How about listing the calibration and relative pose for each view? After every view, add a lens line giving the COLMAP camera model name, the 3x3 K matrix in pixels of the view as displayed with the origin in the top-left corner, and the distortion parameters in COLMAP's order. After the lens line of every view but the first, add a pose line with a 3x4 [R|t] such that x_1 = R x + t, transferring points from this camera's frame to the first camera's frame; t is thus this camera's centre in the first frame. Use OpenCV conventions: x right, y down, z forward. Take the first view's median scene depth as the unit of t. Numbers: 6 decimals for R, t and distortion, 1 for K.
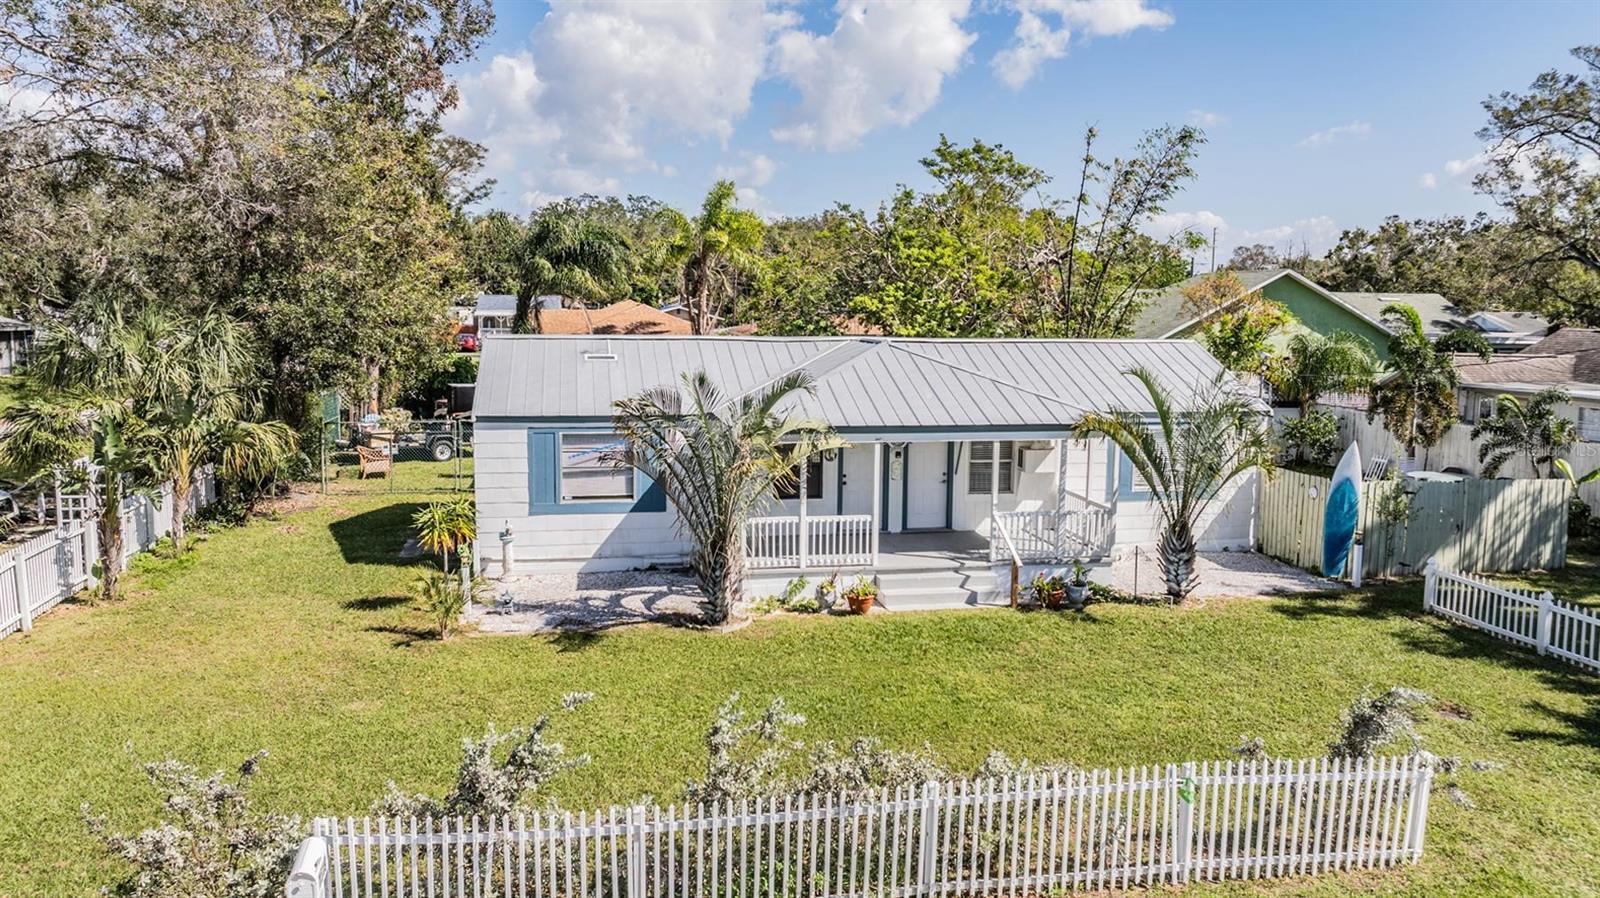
lens RADIAL K [[1110.5, 0, 800.0], [0, 1110.5, 449.0], [0, 0, 1]] dist [-0.018554, -0.003524]
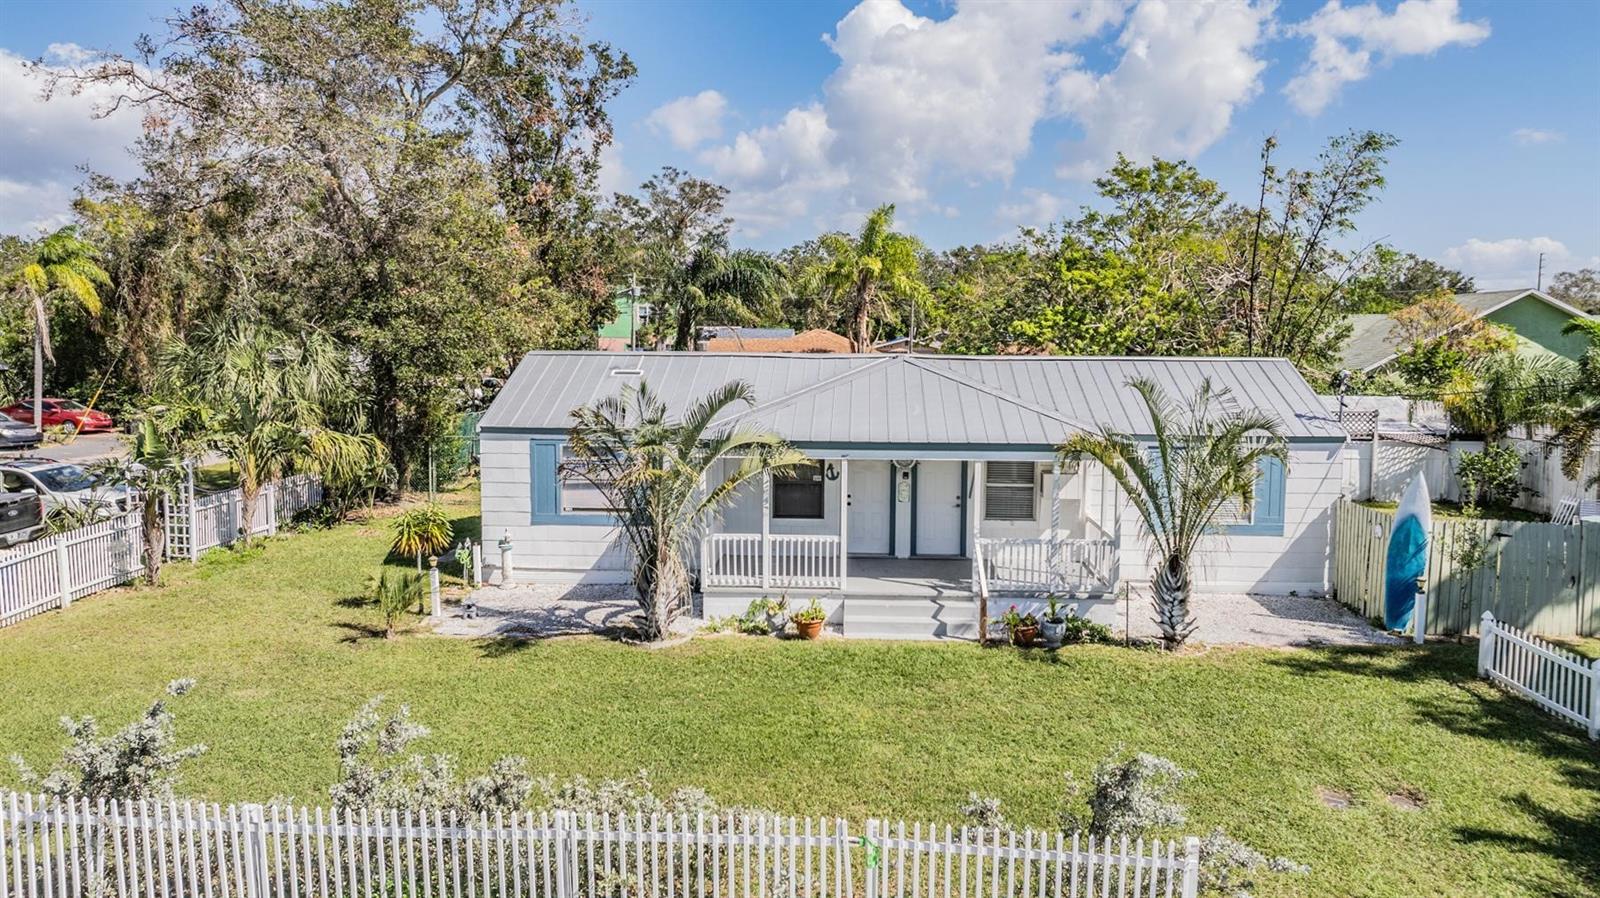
lens RADIAL K [[1095.7, 0, 805.1], [0, 1095.7, 445.7], [0, 0, 1]] dist [-0.023428, 0.003049]
pose [[0.971804, 0.017952, -0.235104, 0.256535], [-0.025774, 0.999210, -0.030242, 0.011768], [0.234375, 0.035449, 0.971500, 0.083909]]
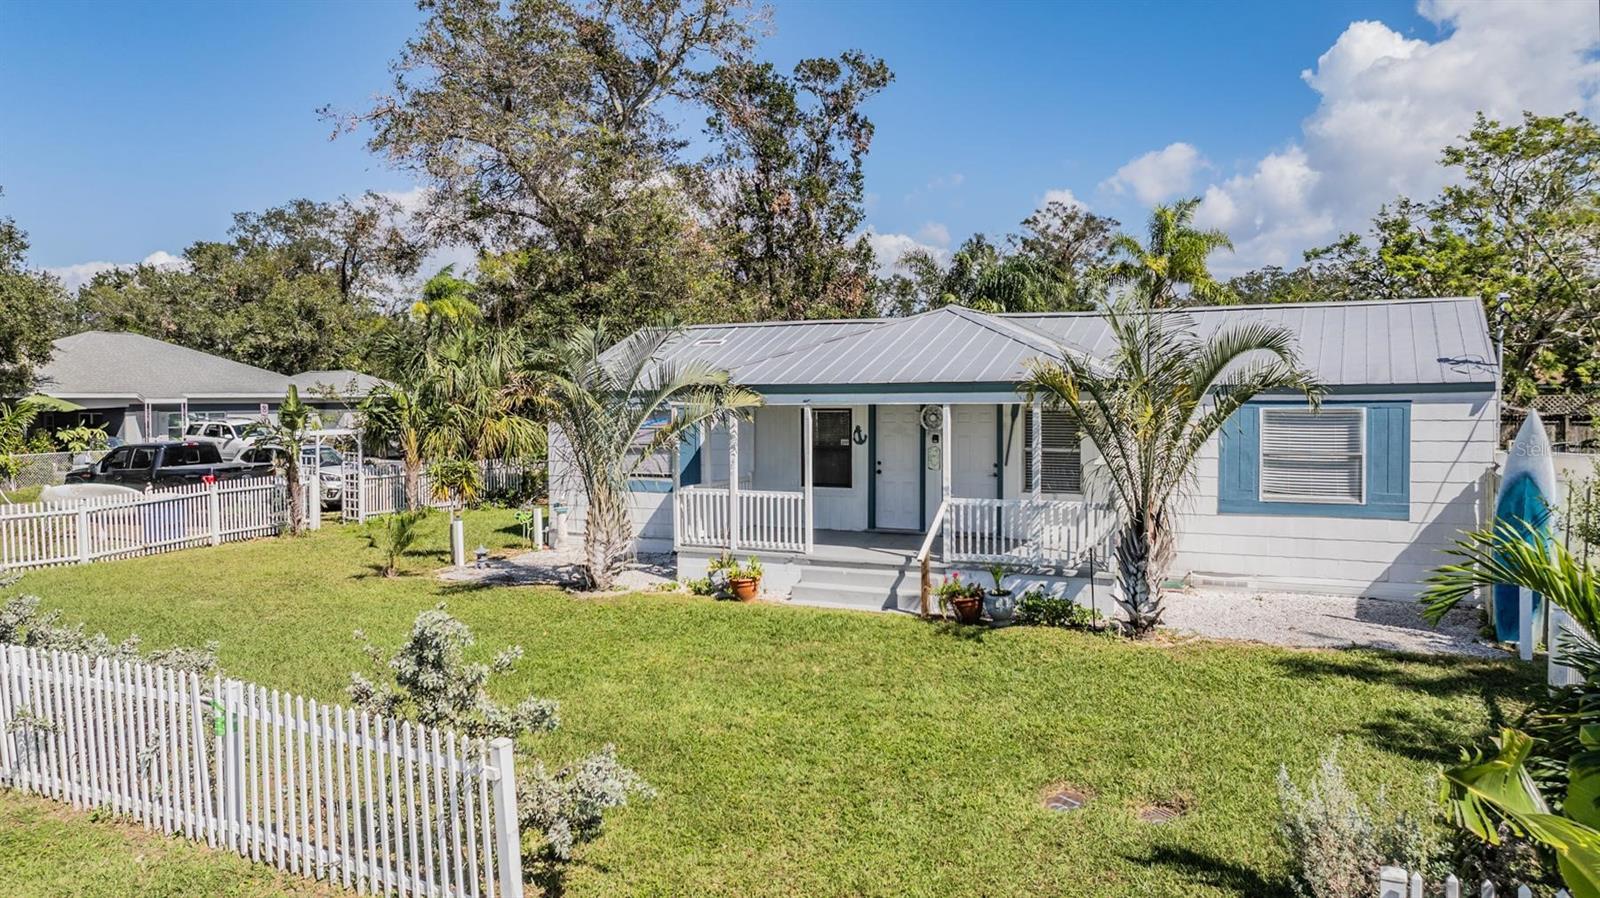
lens RADIAL K [[1110.5, 0, 800.0], [0, 1110.5, 449.0], [0, 0, 1]] dist [-0.018554, -0.003524]
pose [[0.807768, 0.016778, -0.589262, 0.563589], [-0.064201, 0.996153, -0.059643, 0.077897], [0.585994, 0.086009, 0.805738, 0.321985]]
